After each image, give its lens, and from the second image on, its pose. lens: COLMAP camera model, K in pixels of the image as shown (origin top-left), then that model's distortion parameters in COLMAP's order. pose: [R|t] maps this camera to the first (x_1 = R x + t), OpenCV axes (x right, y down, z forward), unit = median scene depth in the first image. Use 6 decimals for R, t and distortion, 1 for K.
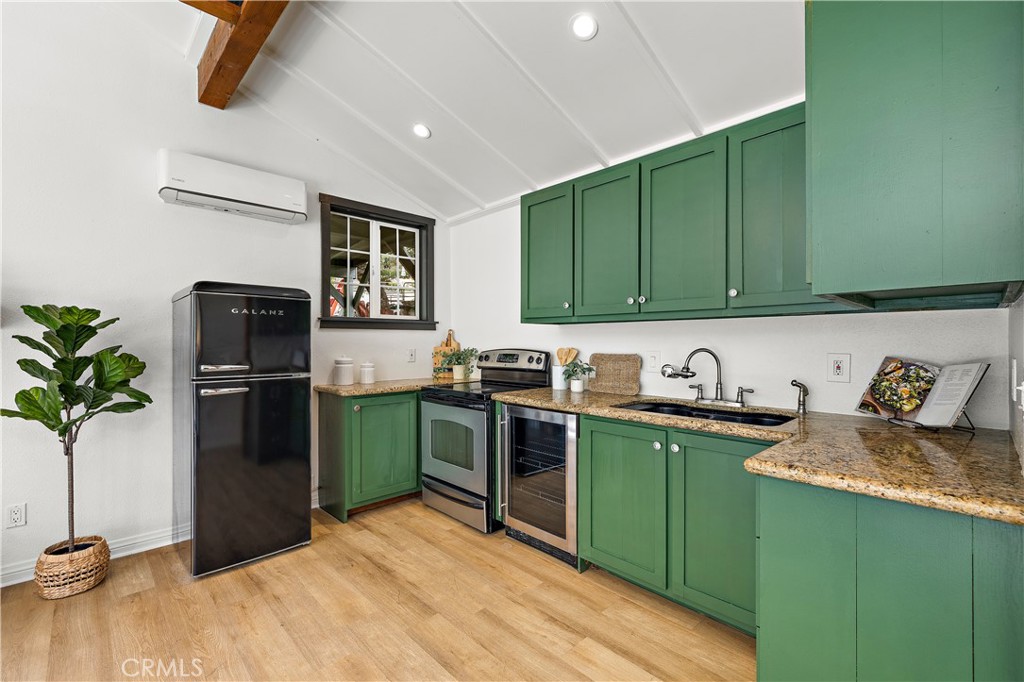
lens RADIAL K [[445.5, 0, 510.4], [0, 445.5, 343.5], [0, 0, 1]] dist [0.002825, 0.000124]
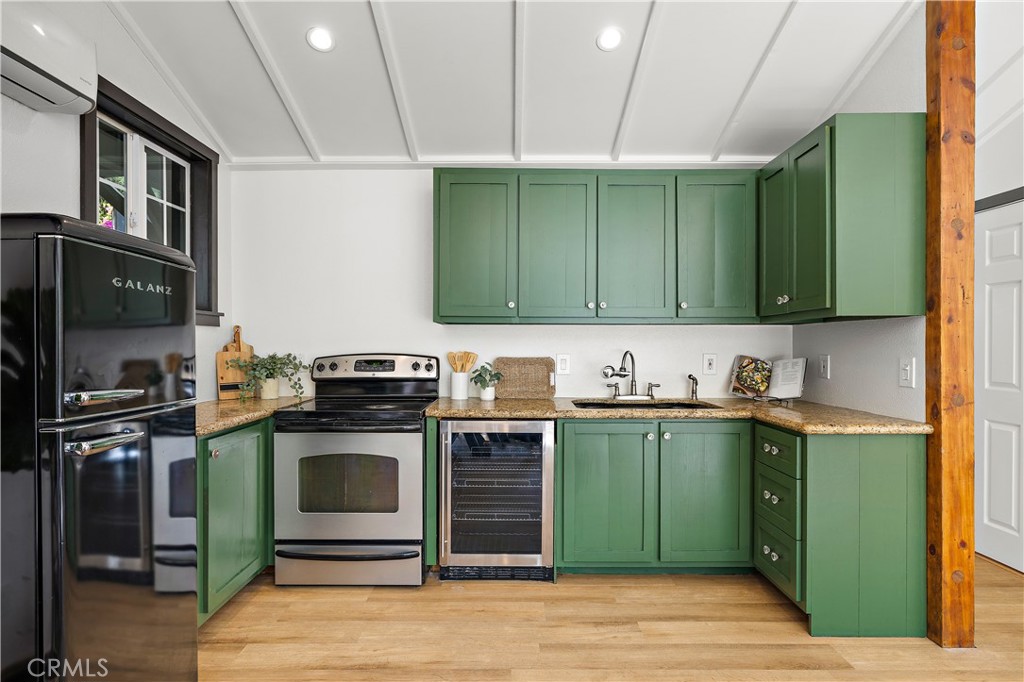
lens RADIAL K [[546.1, 0, 511.6], [0, 546.1, 347.5], [0, 0, 1]] dist [-0.001637, 0.001411]
pose [[0.688564, -0.001686, 0.725173, -0.646466], [0.001115, 0.999999, 0.001266, 0.000550], [-0.725174, -0.000063, 0.688565, 0.211445]]
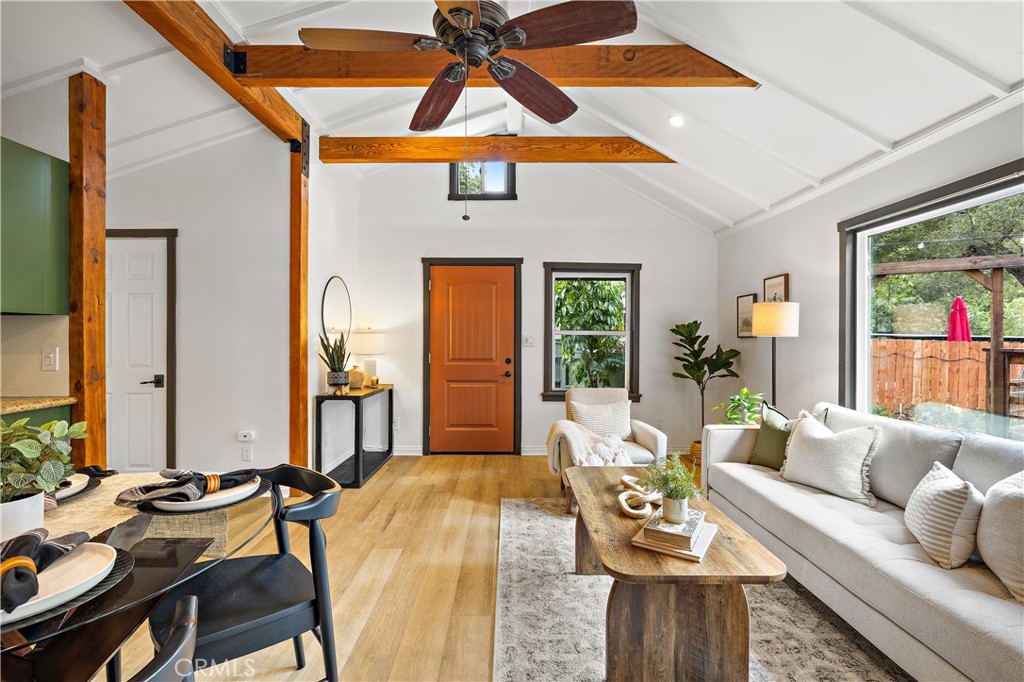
lens RADIAL K [[451.2, 0, 510.8], [0, 451.2, 338.1], [0, 0, 1]] dist [-0.013221, 0.004826]
pose [[-0.726190, 0.001267, 0.687493, -0.874906], [0.003864, 0.999990, 0.002238, 0.001171], [-0.687483, 0.004281, -0.726188, 0.367396]]
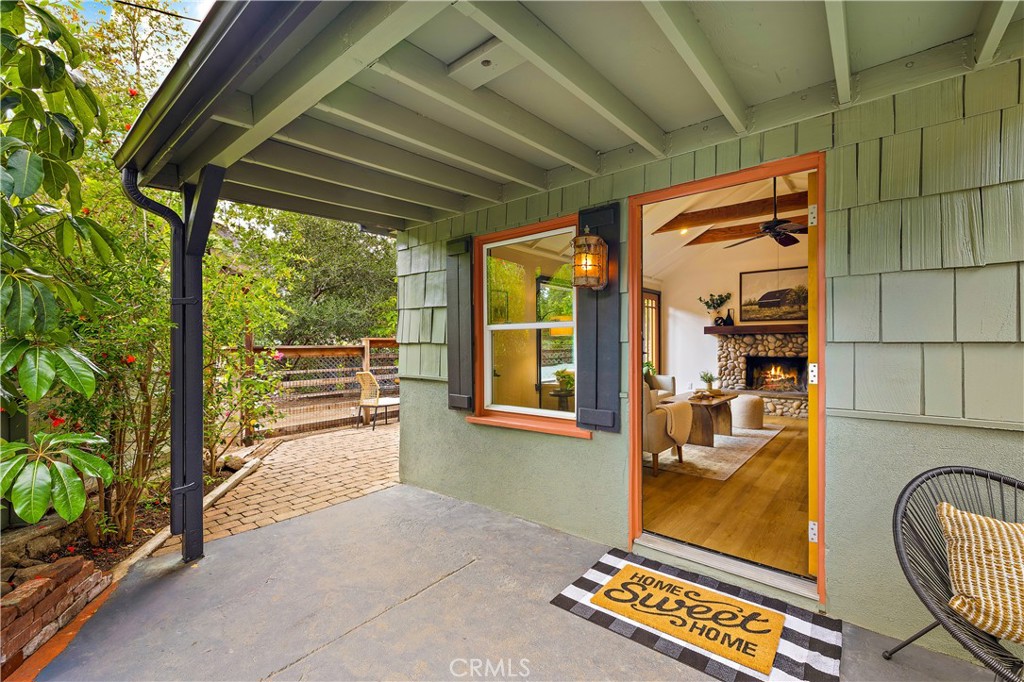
lens RADIAL K [[438.7, 0, 511.3], [0, 438.7, 342.8], [0, 0, 1]] dist [0.003455, 0.000216]
pose [[0.108525, 0.004954, -0.994081, 1.234171], [-0.003784, 0.999982, 0.004570, 0.025236], [0.994087, 0.003266, 0.108542, -1.293651]]
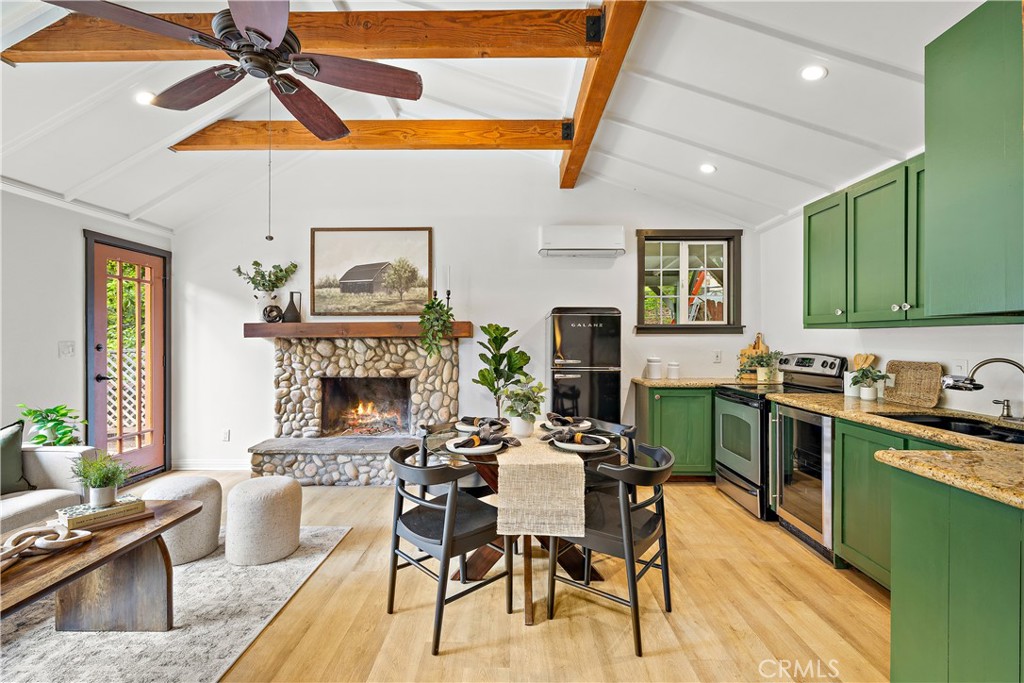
lens RADIAL K [[474.1, 0, 509.2], [0, 474.1, 338.6], [0, 0, 1]] dist [-0.008796, 0.000862]
pose [[0.714522, 0.001344, -0.699611, 0.322194], [-0.004857, 0.999984, -0.003039, -0.017122], [0.699596, 0.005569, 0.714517, -0.283875]]
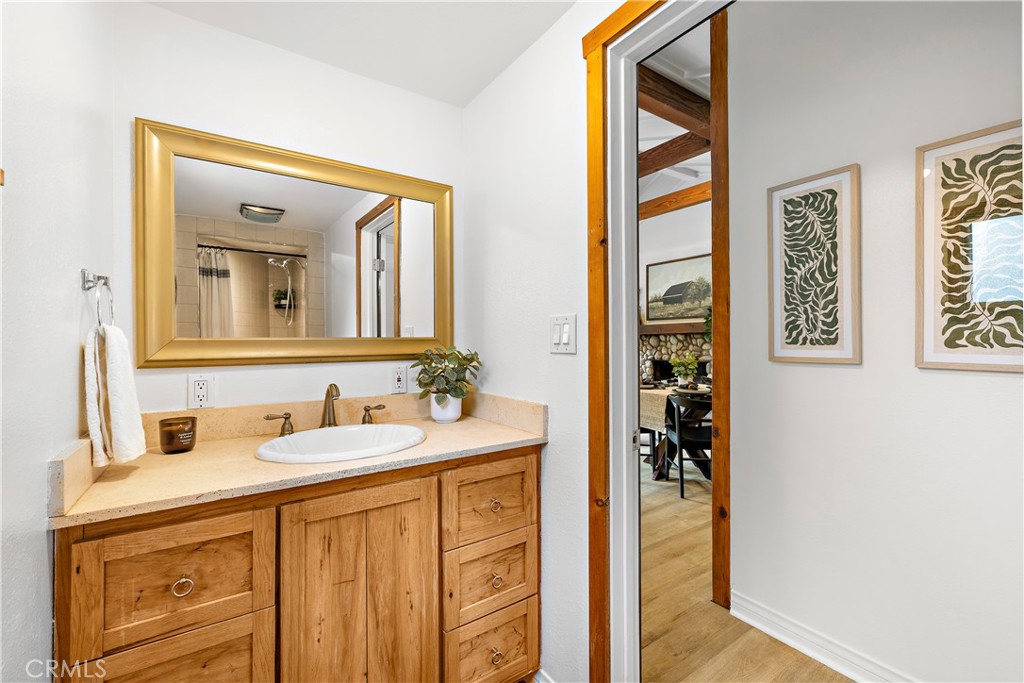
lens RADIAL K [[433.5, 0, 512.9], [0, 433.5, 336.1], [0, 0, 1]] dist [0.002356, 0.000244]
pose [[-0.156967, -0.012215, -0.987528, 1.130346], [-0.003055, 0.999925, -0.011883, 0.015967], [0.987599, 0.001151, -0.156993, 0.057830]]
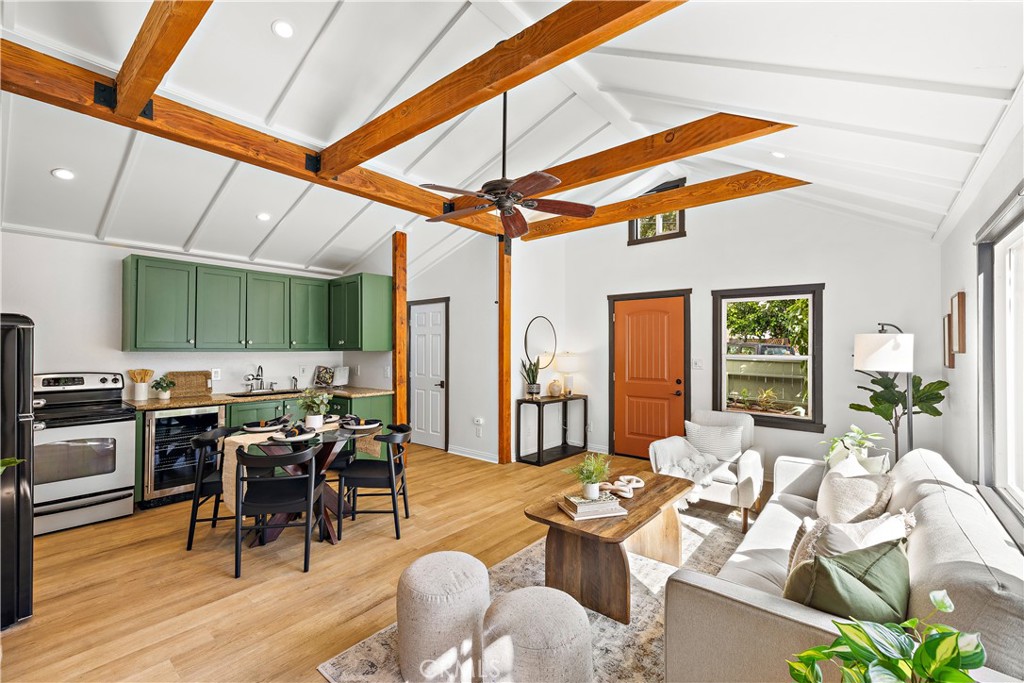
lens RADIAL K [[438.7, 0, 511.3], [0, 438.7, 343.3], [0, 0, 1]] dist [0.003455, 0.000216]
pose [[-0.114727, 0.013692, 0.993303, -1.460163], [0.004907, 0.999901, -0.013216, -0.049950], [-0.993385, 0.003358, -0.114783, 0.047617]]
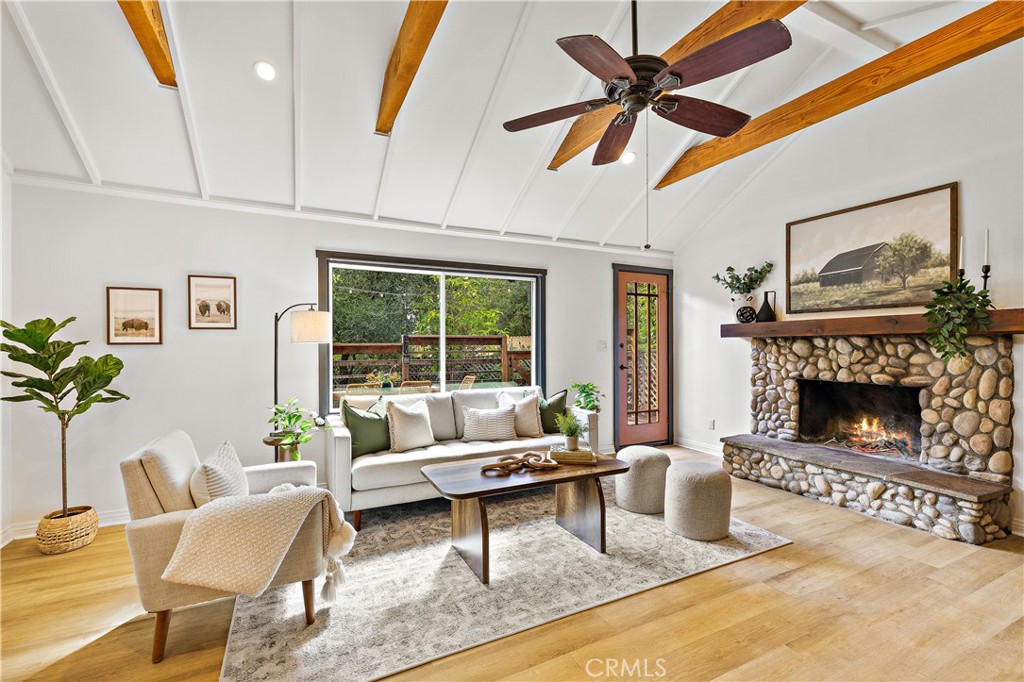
lens RADIAL K [[438.7, 0, 511.3], [0, 438.7, 342.8], [0, 0, 1]] dist [0.003455, 0.000216]
pose [[-0.297573, 0.000586, -0.954699, 0.363733], [-0.003161, 0.999994, 0.001599, -0.002163], [0.954694, 0.003494, -0.297569, -0.035328]]
